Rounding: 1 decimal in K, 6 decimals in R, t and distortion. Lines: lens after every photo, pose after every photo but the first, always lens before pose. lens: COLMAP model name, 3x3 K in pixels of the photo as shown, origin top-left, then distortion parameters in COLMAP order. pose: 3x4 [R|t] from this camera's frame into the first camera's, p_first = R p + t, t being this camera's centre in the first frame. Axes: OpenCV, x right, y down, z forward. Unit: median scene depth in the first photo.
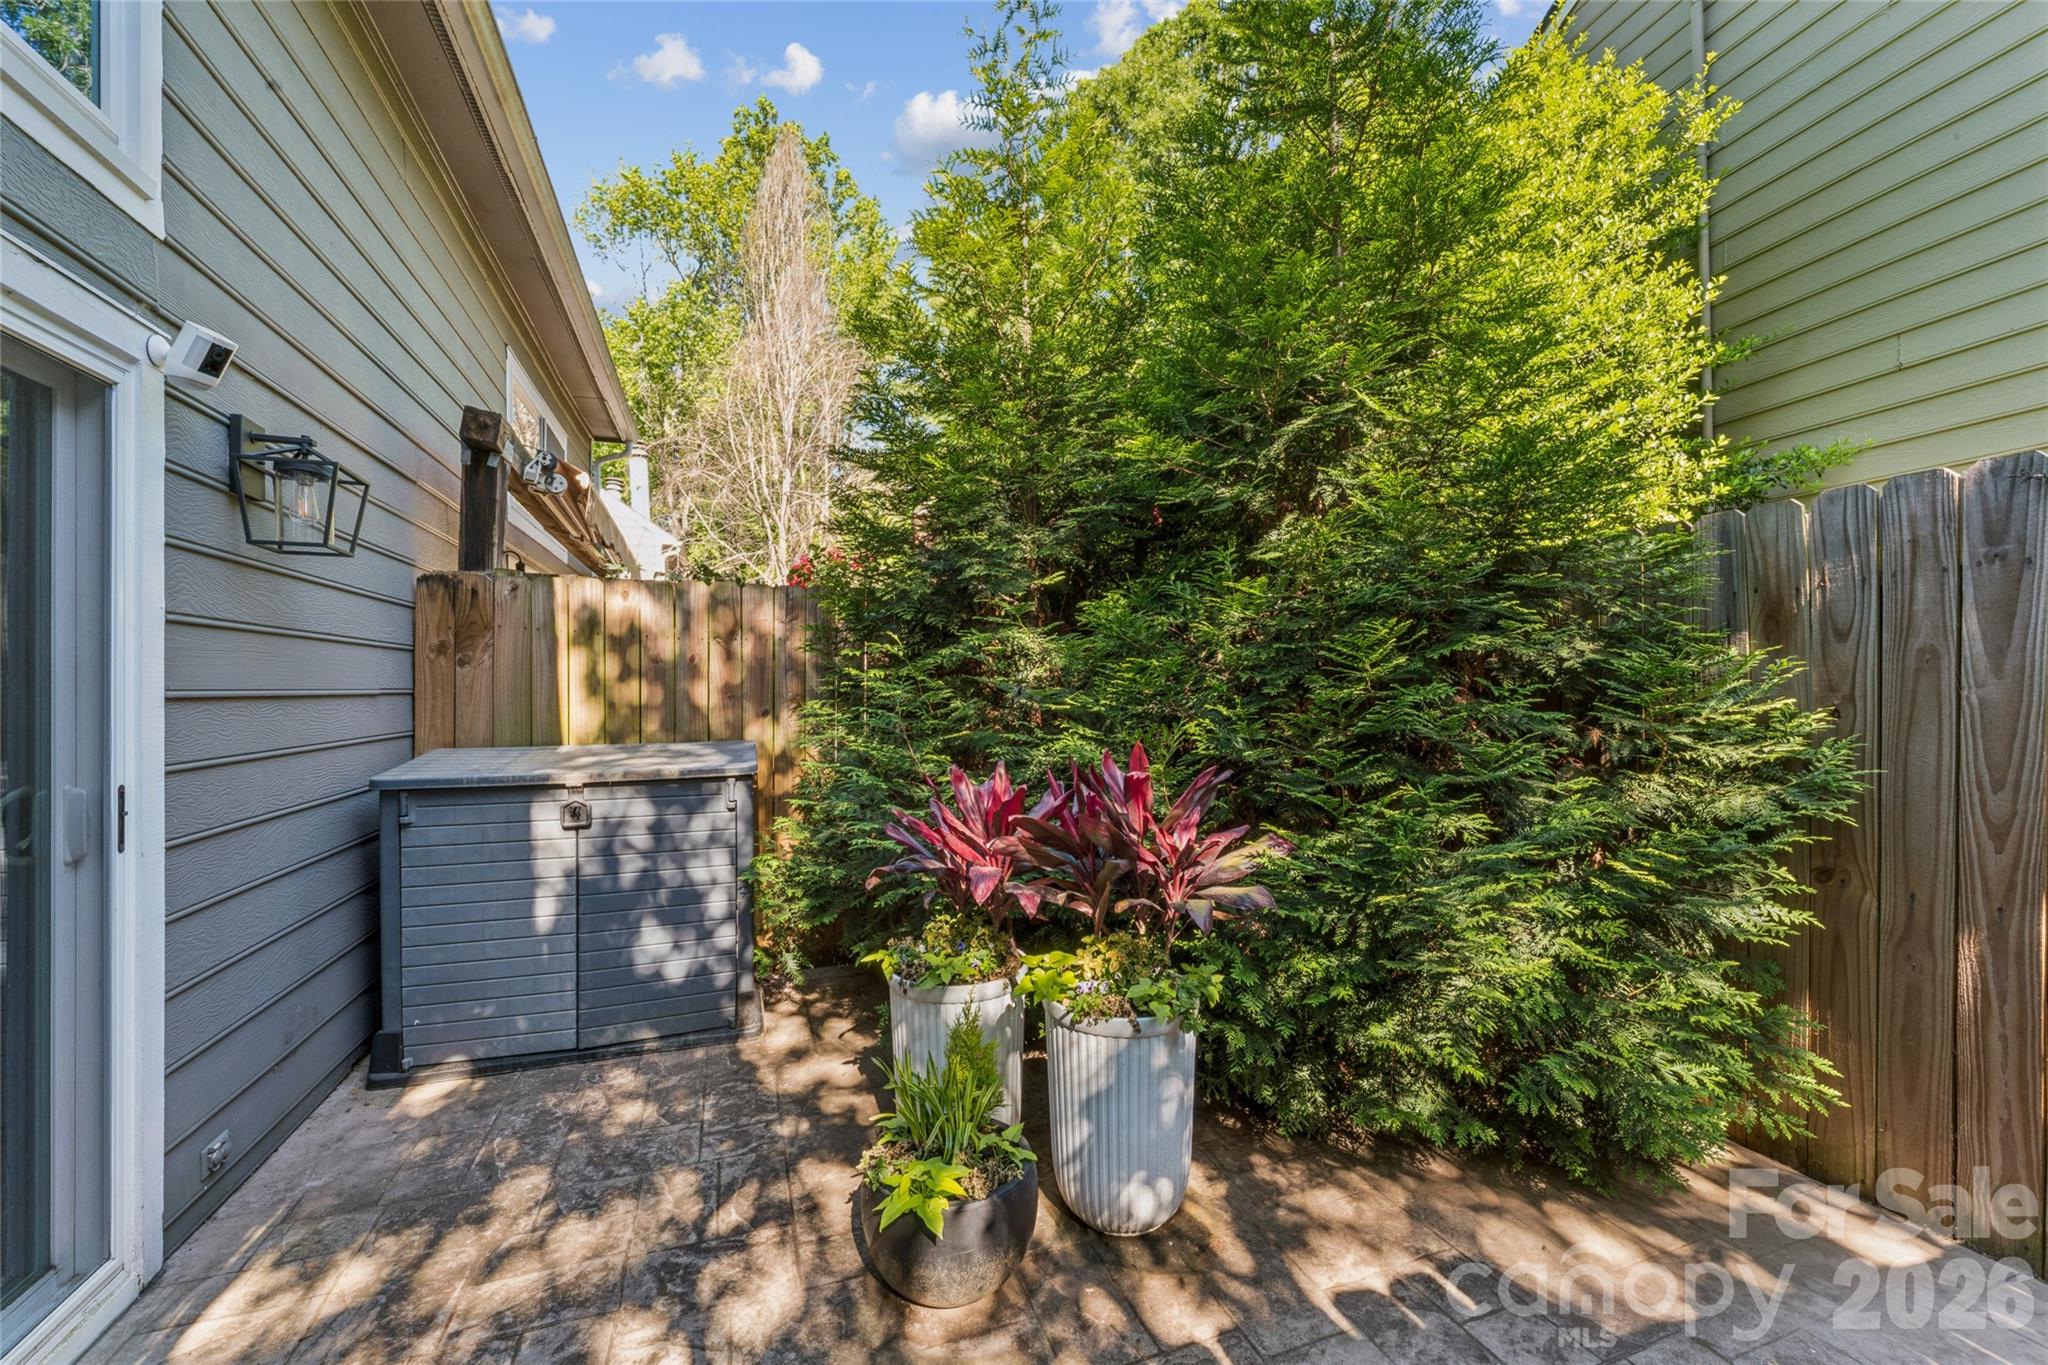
lens RADIAL K [[819.9, 0, 1021.7], [0, 819.9, 672.2], [0, 0, 1]] dist [0.009483, -0.000023]
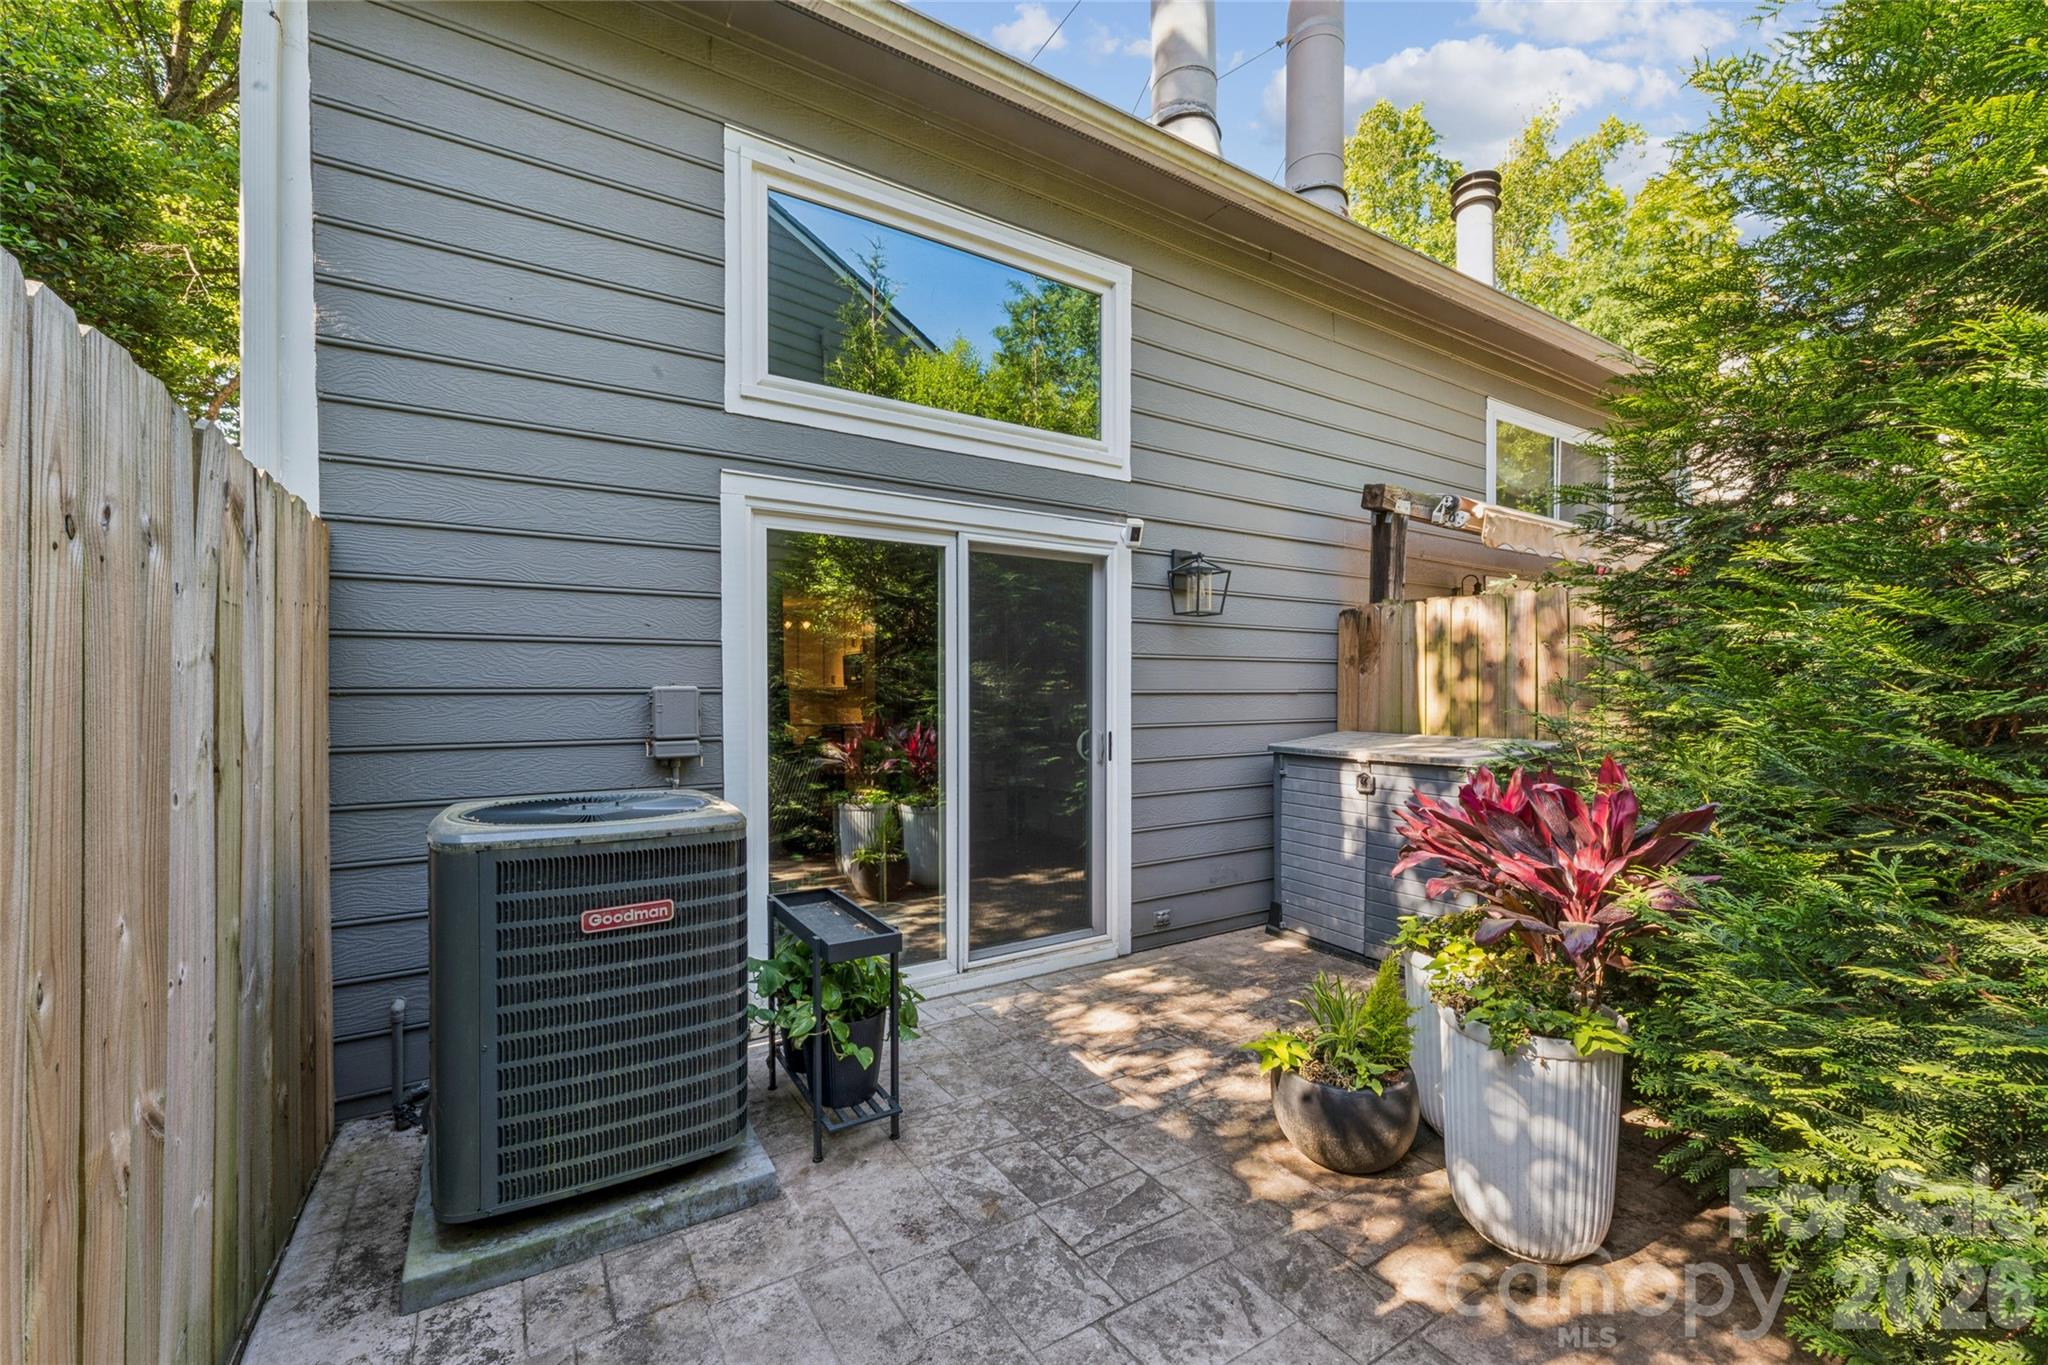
lens RADIAL K [[819.9, 0, 1017.0], [0, 819.9, 696.9], [0, 0, 1]] dist [0.009483, -0.000023]
pose [[0.204659, -0.001862, -0.978832, 0.684086], [0.025945, 0.999657, 0.003524, 0.016116], [0.978489, -0.026117, 0.204637, 0.182973]]
